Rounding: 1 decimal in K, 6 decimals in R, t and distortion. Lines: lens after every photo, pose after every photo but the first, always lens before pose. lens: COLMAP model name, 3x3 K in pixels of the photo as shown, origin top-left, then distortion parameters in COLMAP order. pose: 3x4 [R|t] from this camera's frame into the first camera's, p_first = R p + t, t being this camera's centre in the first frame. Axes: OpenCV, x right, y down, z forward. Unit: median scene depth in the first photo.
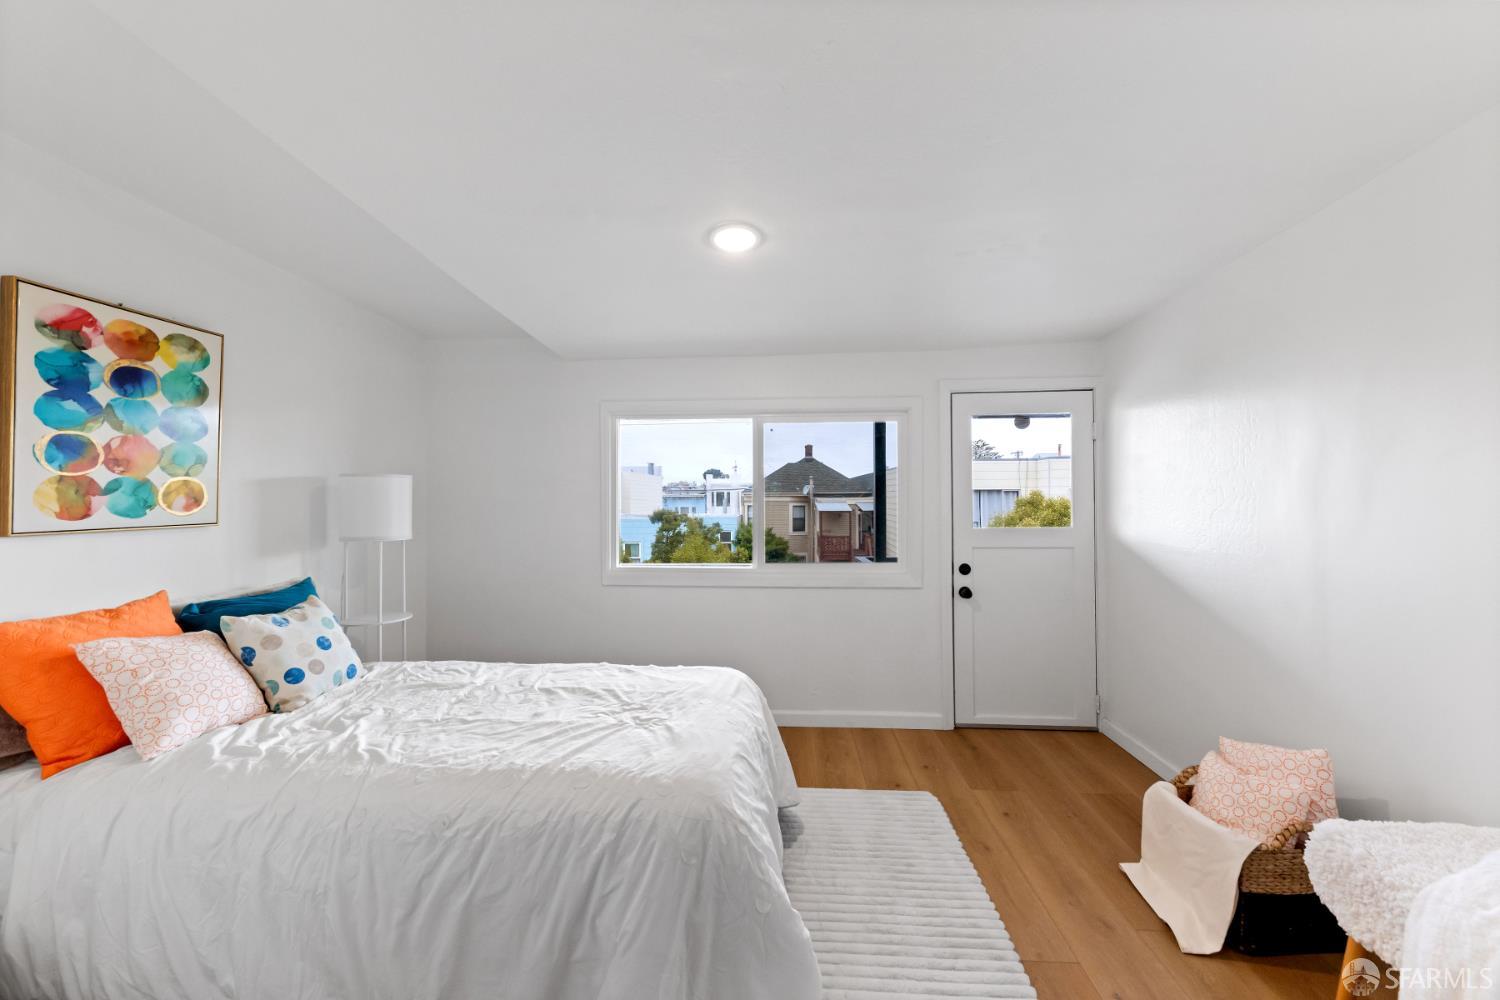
lens RADIAL K [[556.7, 0, 751.3], [0, 556.7, 494.8], [0, 0, 1]] dist [-0.000027, -0.000001]
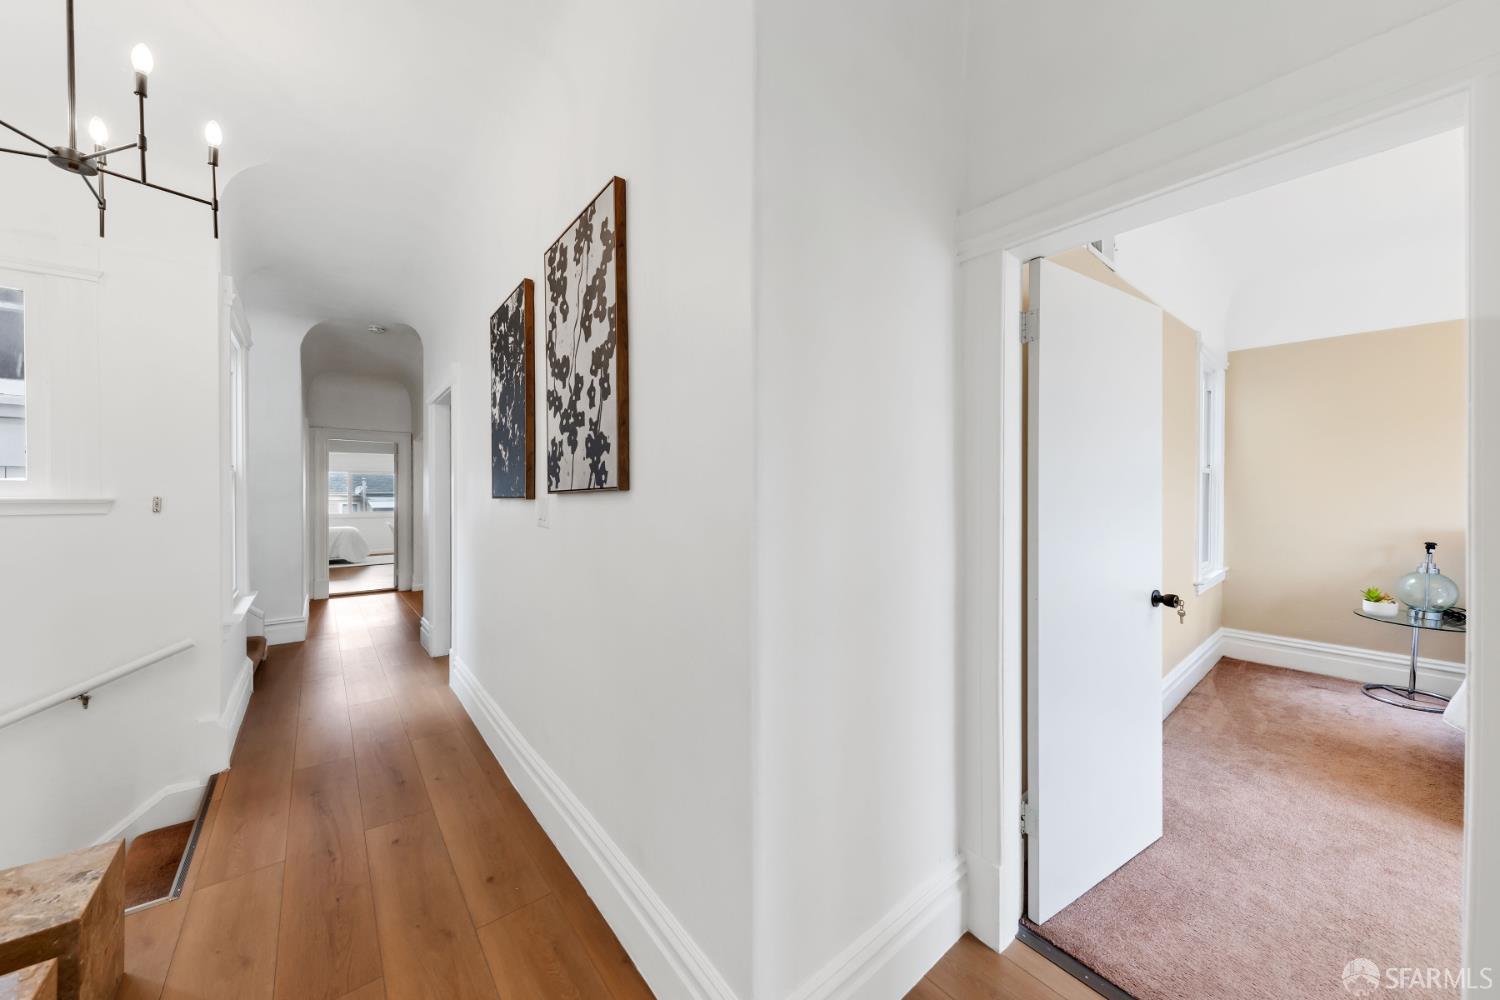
lens RADIAL K [[535.6, 0, 752.3], [0, 535.6, 498.4], [0, 0, 1]] dist [0.000319, 0.000026]
pose [[0.739802, -0.004336, 0.672811, -0.040189], [-0.000674, 0.999974, 0.007185, -0.000587], [-0.672824, -0.005769, 0.739780, -0.328072]]
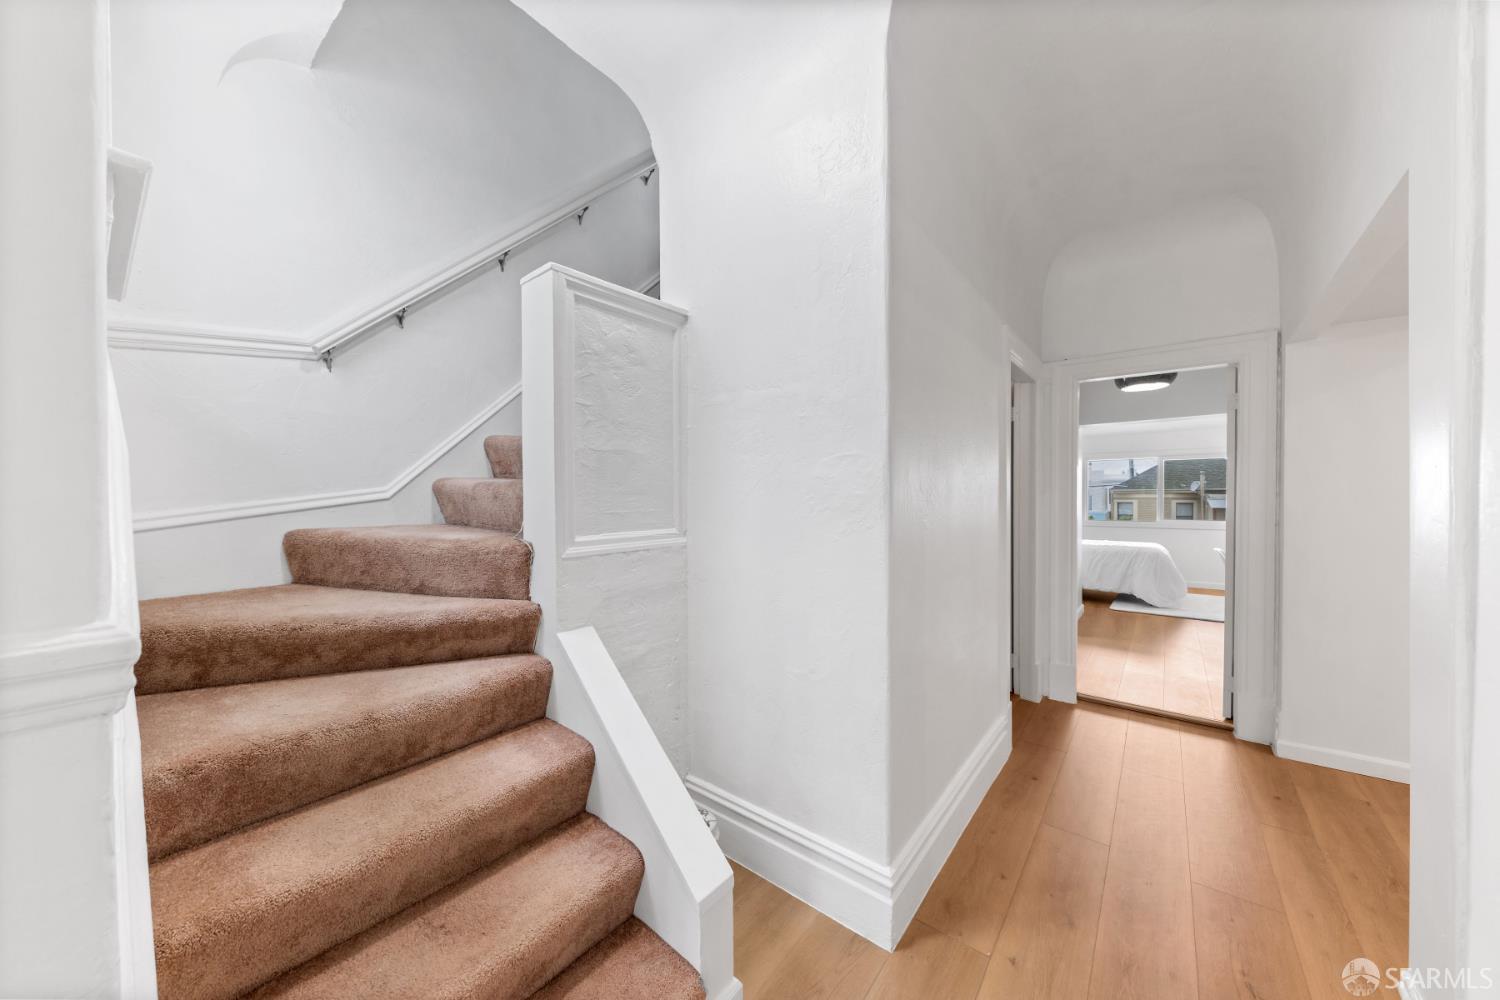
lens RADIAL K [[535.6, 0, 747.7], [0, 535.6, 497.2], [0, 0, 1]] dist [0.000319, 0.000026]
pose [[0.824981, 0.001650, -0.565158, -0.011869], [0.003562, 0.999961, 0.008120, -0.000077], [0.565149, -0.008712, 0.824943, -0.159143]]
